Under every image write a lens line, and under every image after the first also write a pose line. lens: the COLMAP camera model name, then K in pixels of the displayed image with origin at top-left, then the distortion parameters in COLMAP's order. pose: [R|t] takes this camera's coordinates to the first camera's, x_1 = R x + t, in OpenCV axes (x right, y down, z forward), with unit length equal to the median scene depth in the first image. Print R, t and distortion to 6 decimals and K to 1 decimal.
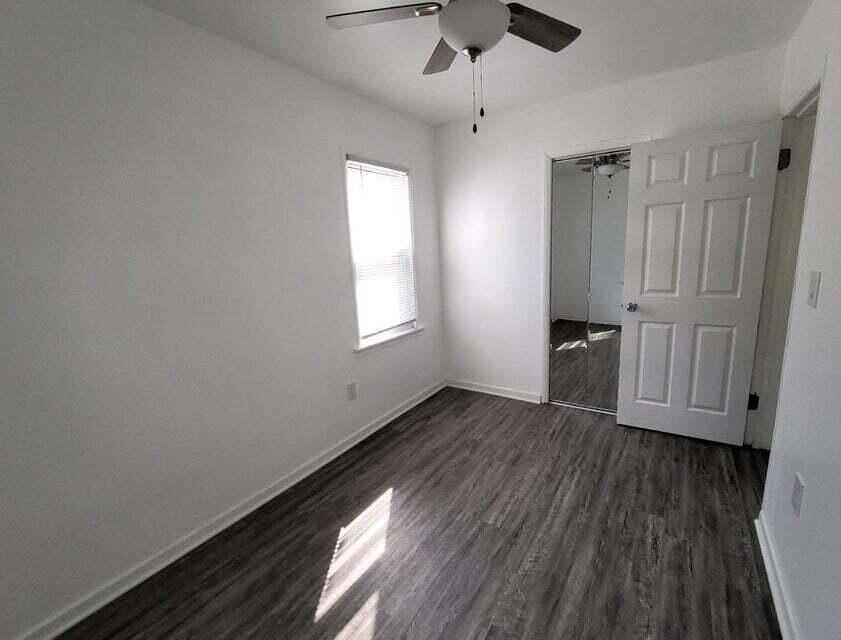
lens RADIAL K [[387.4, 0, 420.5], [0, 387.4, 320.0], [0, 0, 1]] dist [-0.000184, -0.000004]
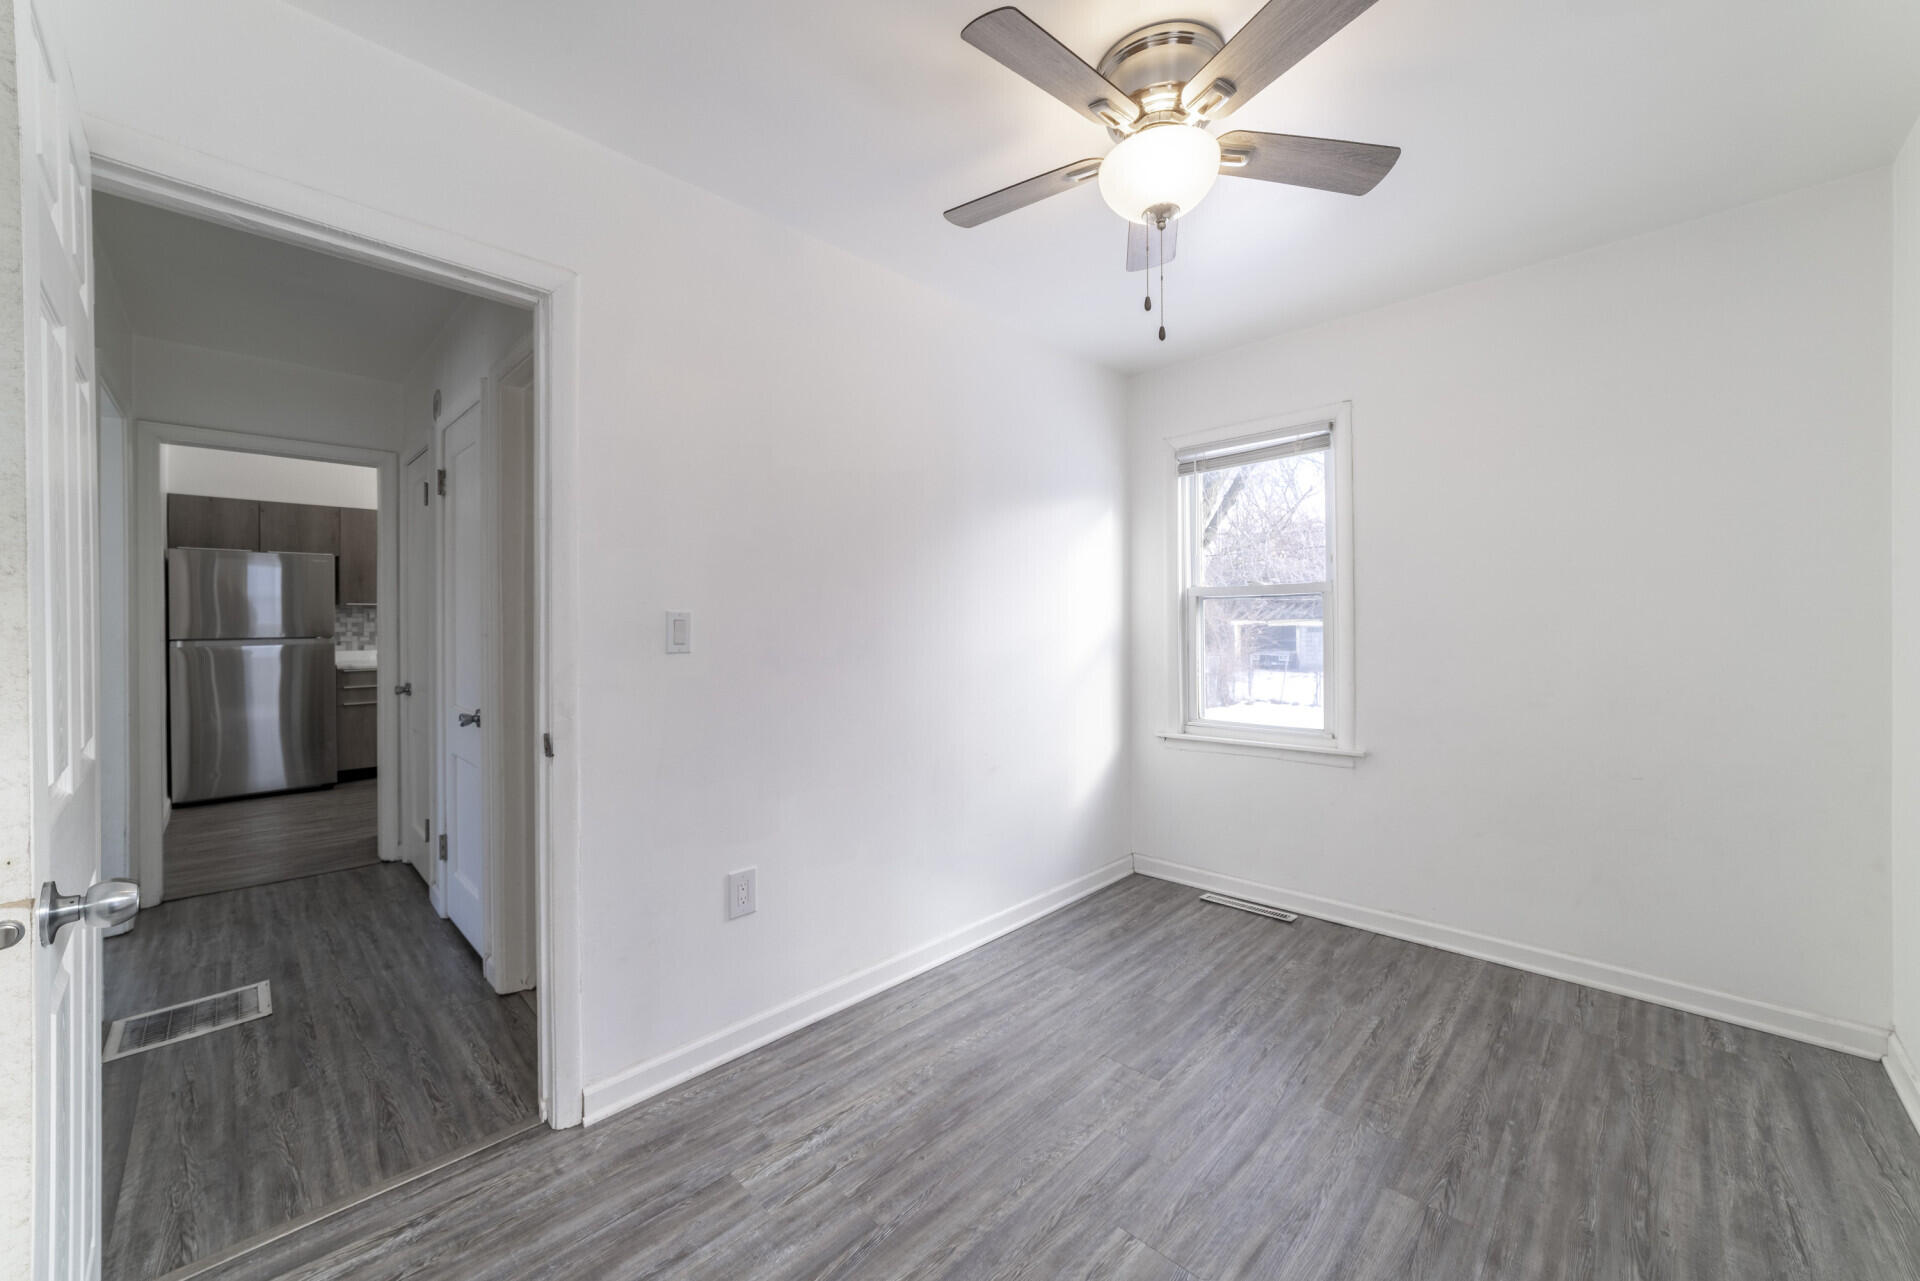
lens RADIAL K [[738.6, 0, 945.6], [0, 738.6, 624.8], [0, 0, 1]] dist [-0.024345, 0.008570]
pose [[-0.982410, 0.047662, 0.180552, 0.229308], [0.080973, 0.979979, 0.181890, -0.236332], [-0.168268, 0.193310, -0.966601, 1.755848]]
